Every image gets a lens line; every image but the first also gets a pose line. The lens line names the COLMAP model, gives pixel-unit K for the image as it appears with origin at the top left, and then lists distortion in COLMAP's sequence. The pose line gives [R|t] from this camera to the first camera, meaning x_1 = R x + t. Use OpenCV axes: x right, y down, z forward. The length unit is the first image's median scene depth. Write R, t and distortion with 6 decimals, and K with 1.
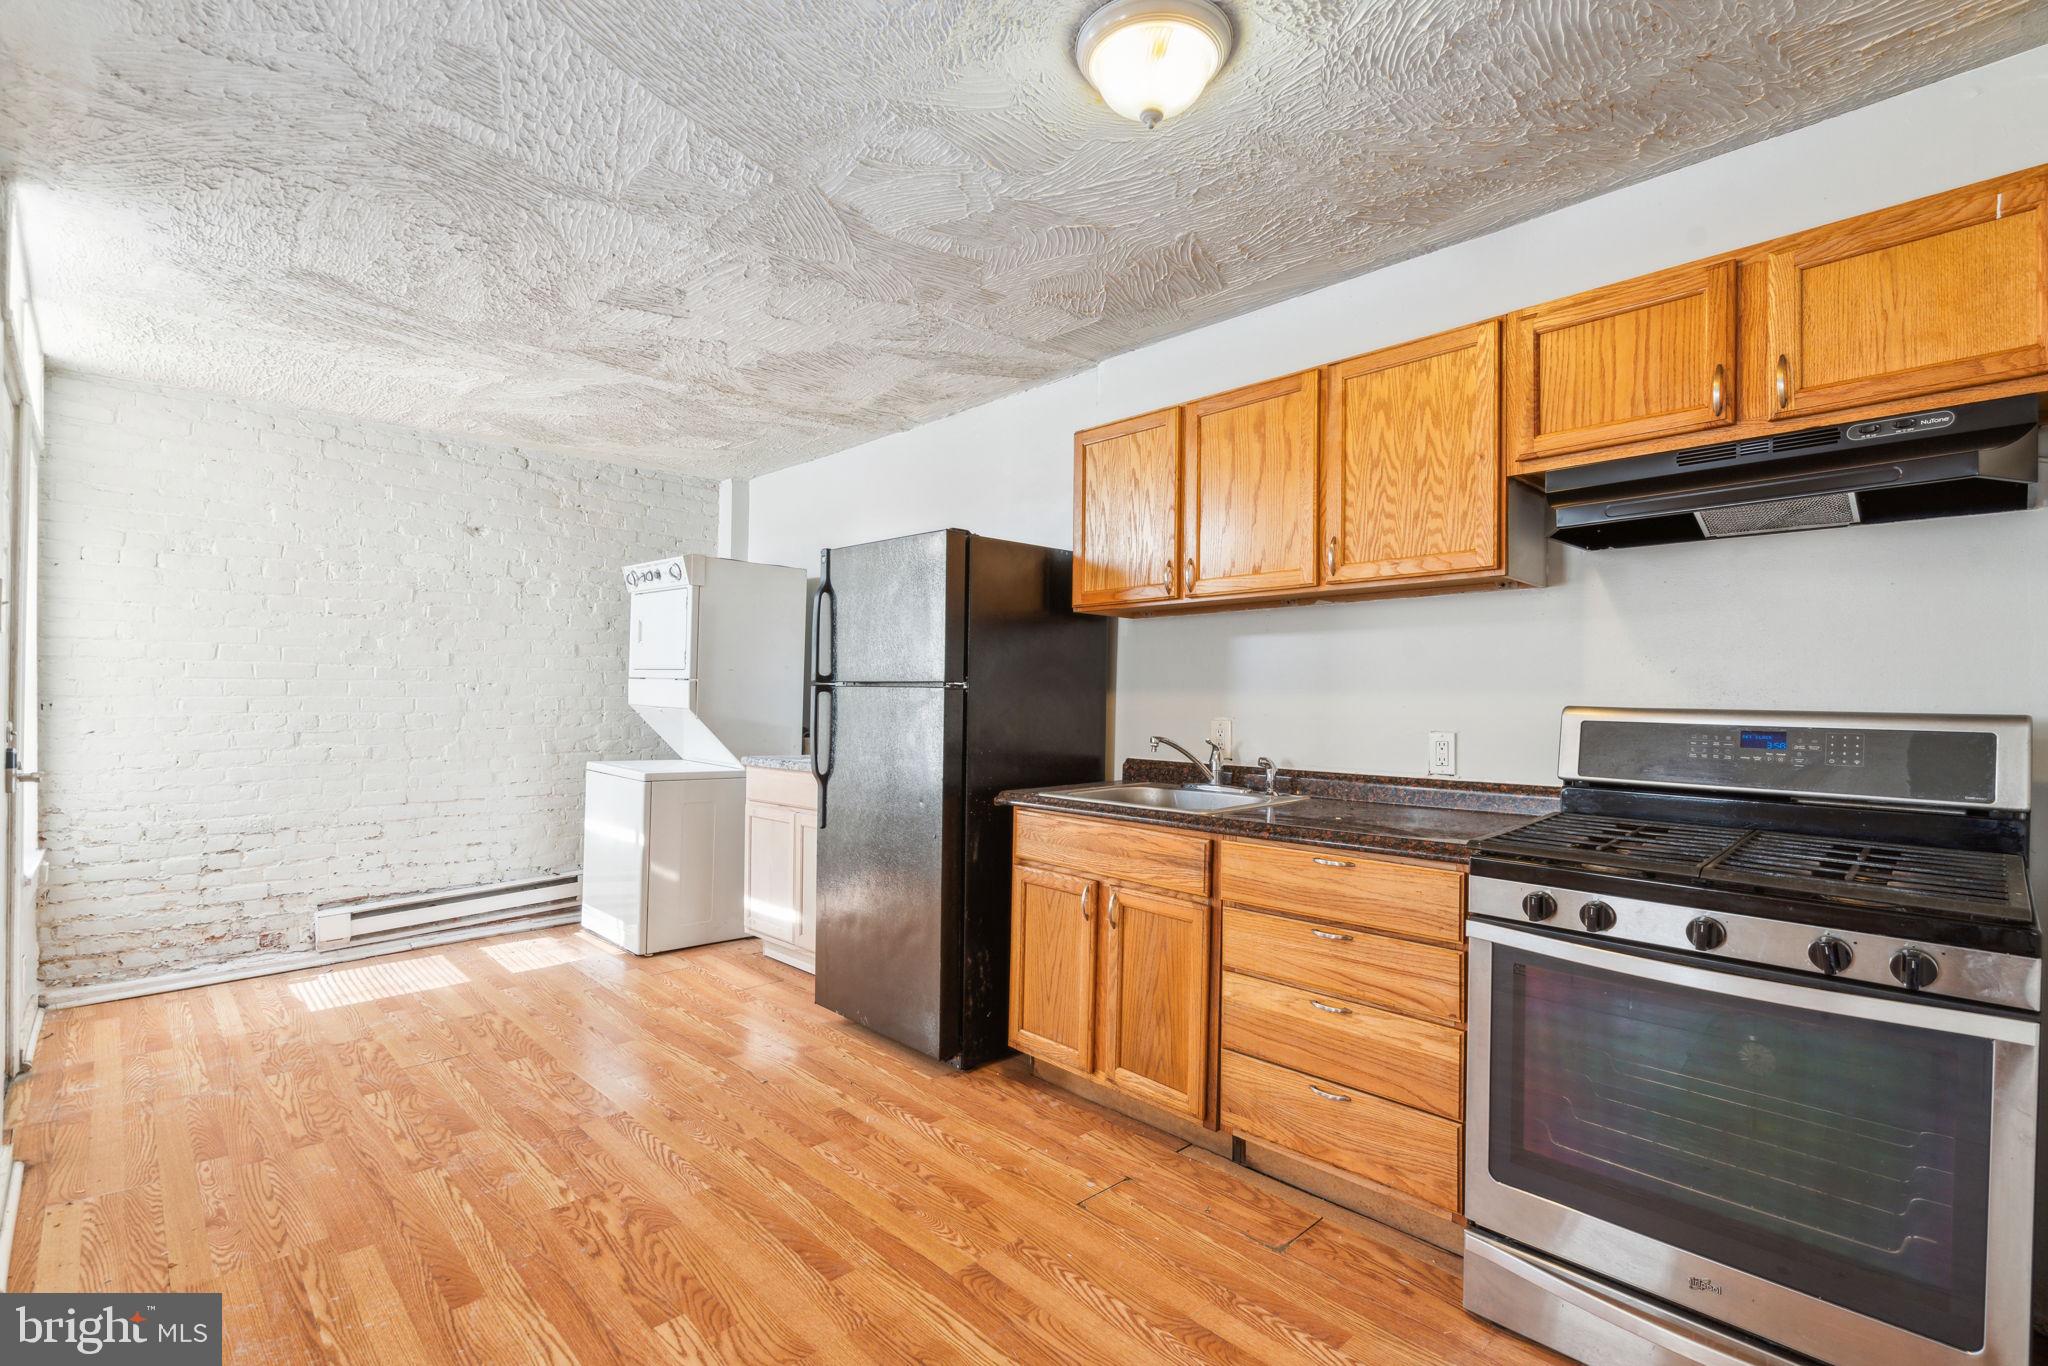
lens RADIAL K [[949.5, 0, 1018.2], [0, 949.5, 697.4], [0, 0, 1]] dist [-0.001021, 0.000474]
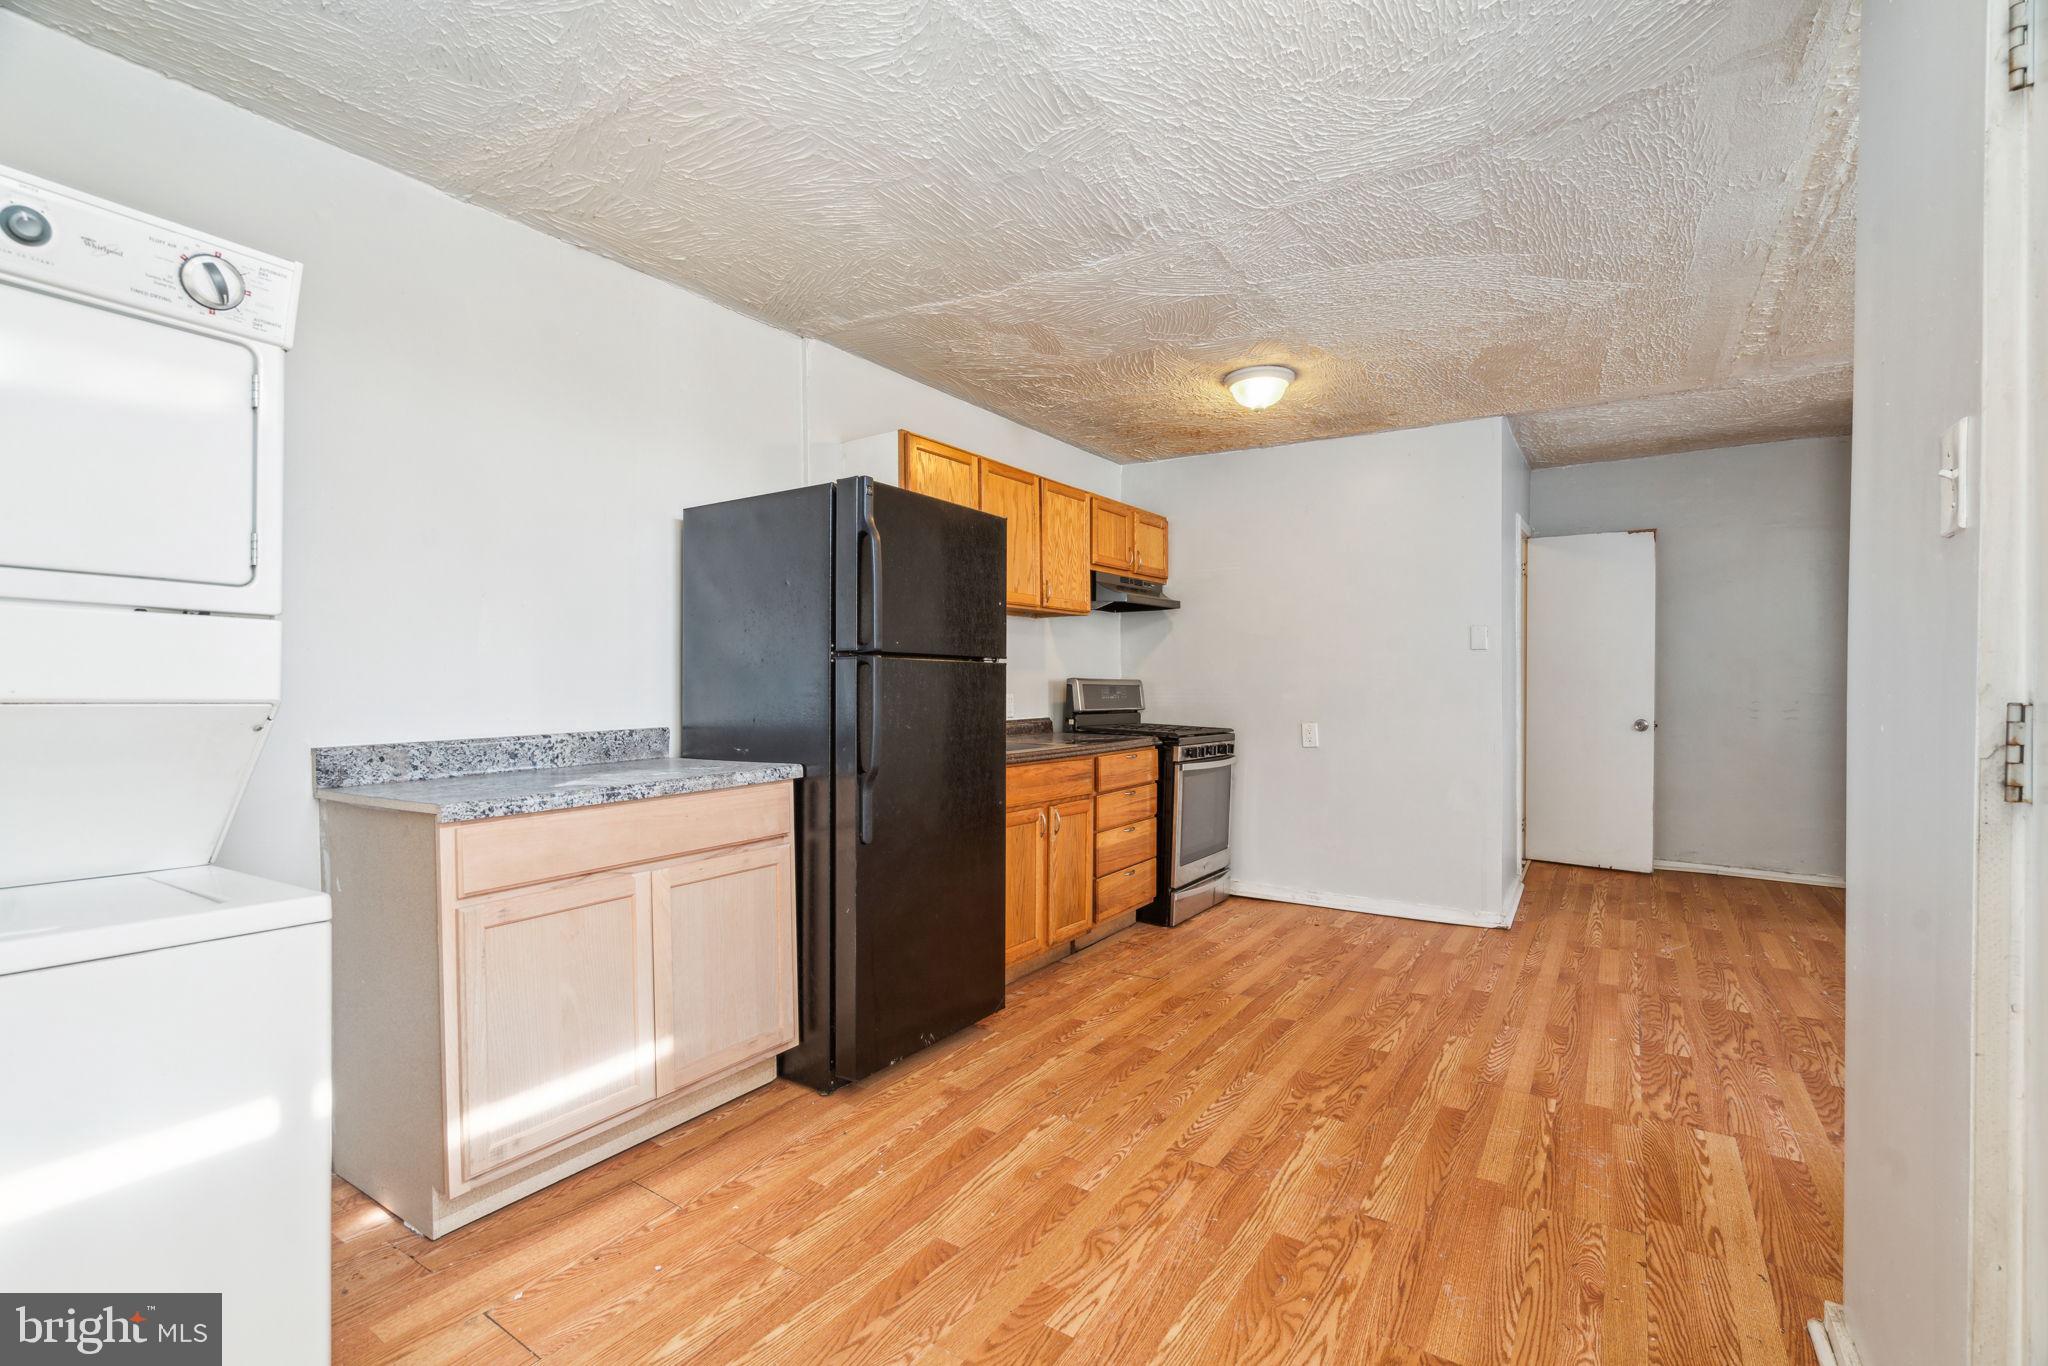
lens RADIAL K [[923.7, 0, 1016.2], [0, 923.7, 680.9], [0, 0, 1]] dist [-0.001501, 0.002737]
pose [[-0.219341, -0.004416, 0.975638, -0.886785], [-0.001130, 0.999990, 0.004272, 0.004575], [-0.975648, -0.000166, -0.219344, 0.972669]]
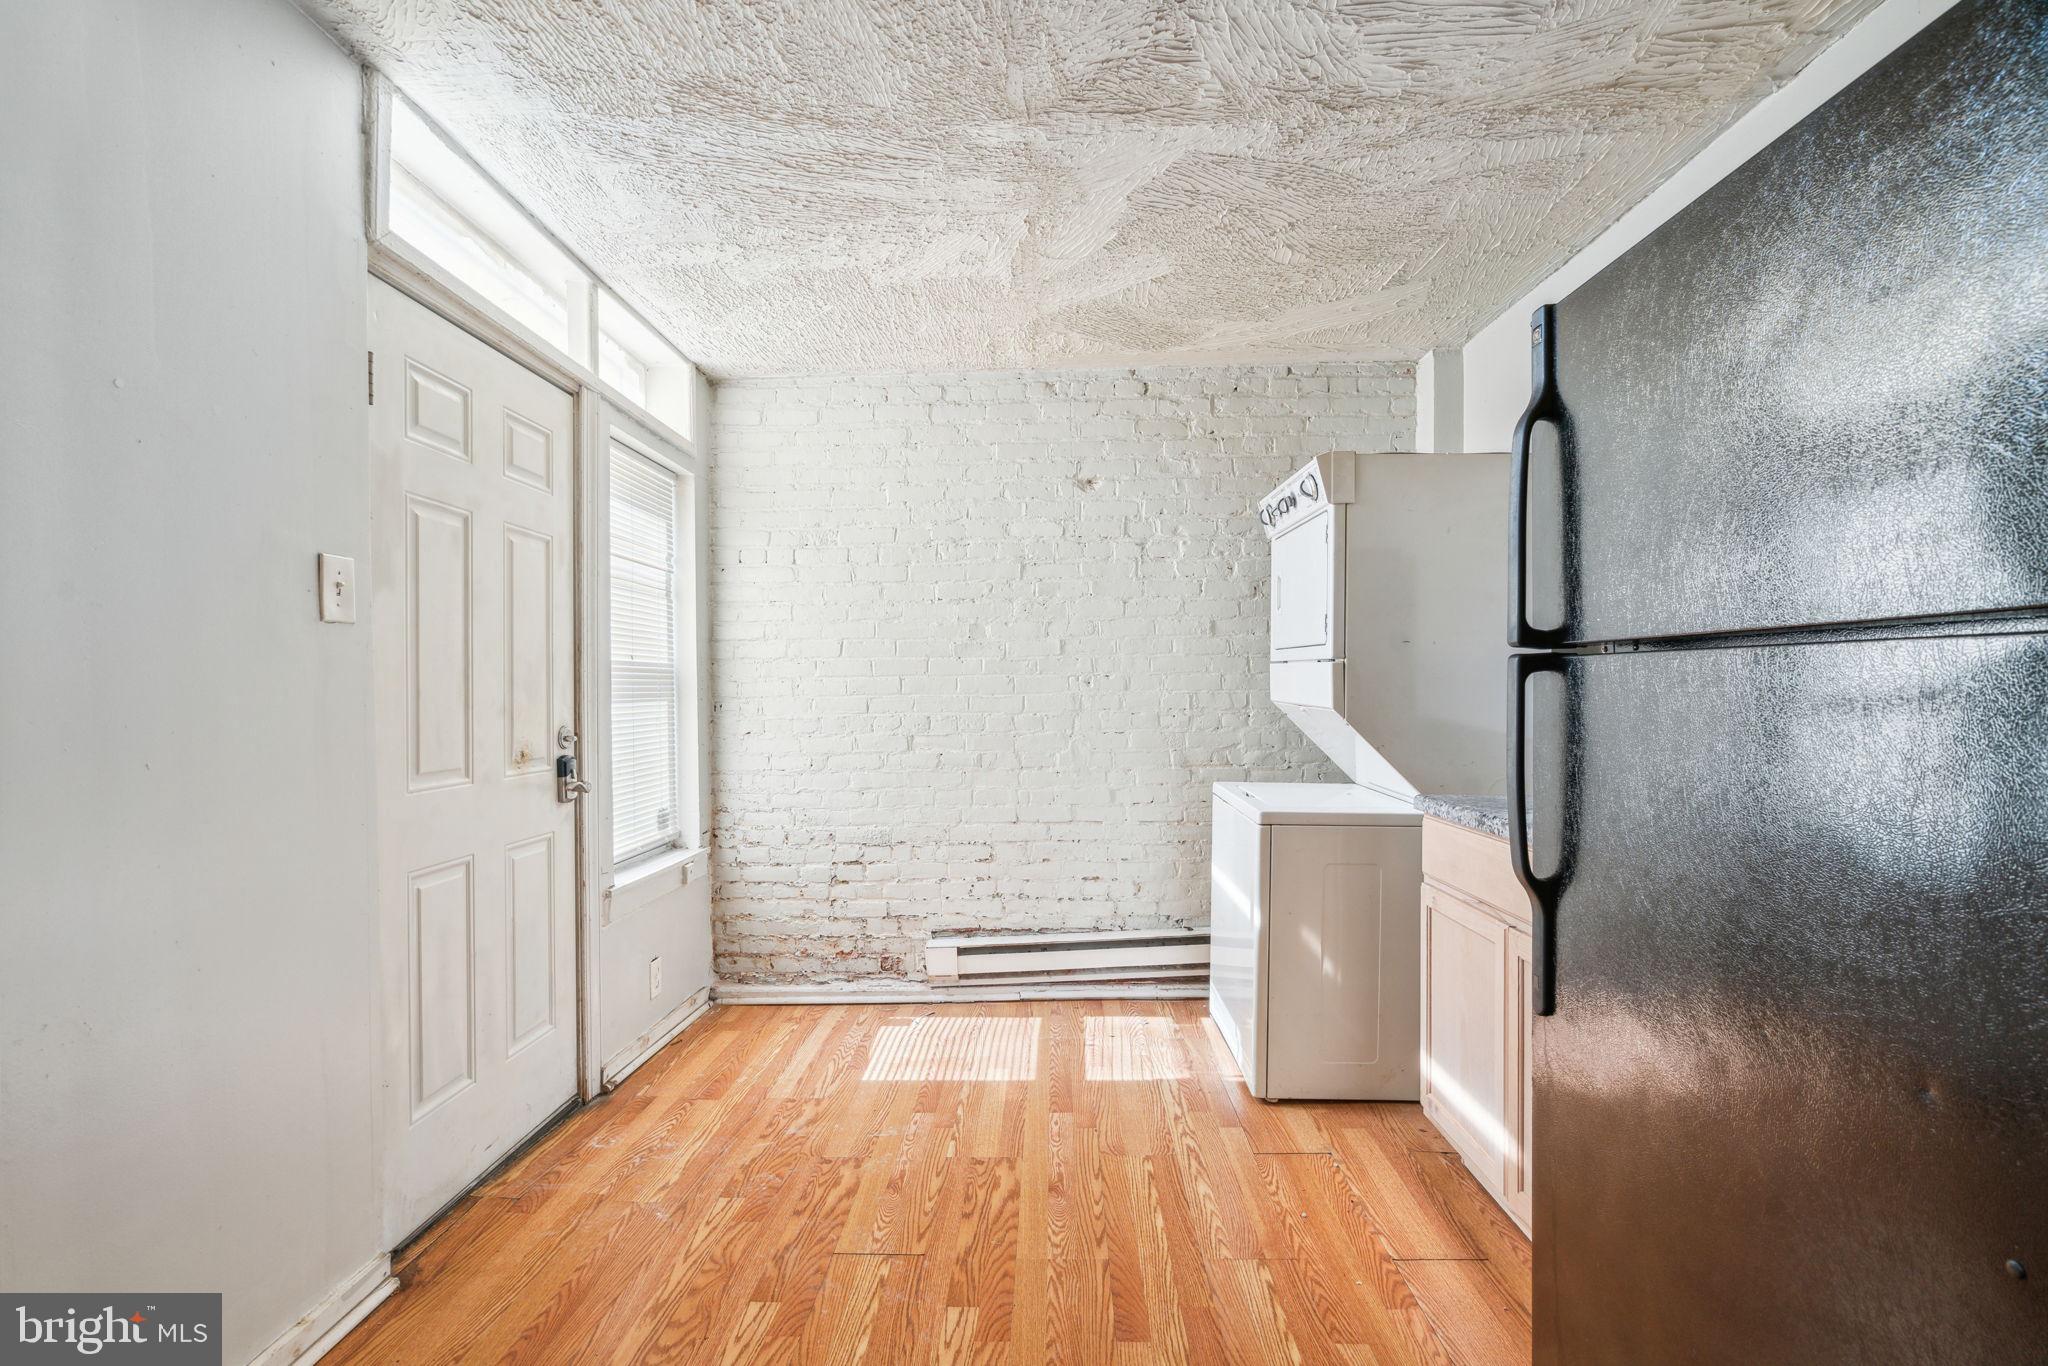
lens RADIAL K [[920.1, 0, 1016.9], [0, 920.1, 693.5], [0, 0, 1]] dist [-0.004148, 0.000363]
pose [[0.693469, -0.011729, -0.720391, -0.076065], [0.014208, 0.999896, -0.002602, 0.001253], [0.720346, -0.008431, 0.693563, 0.538069]]
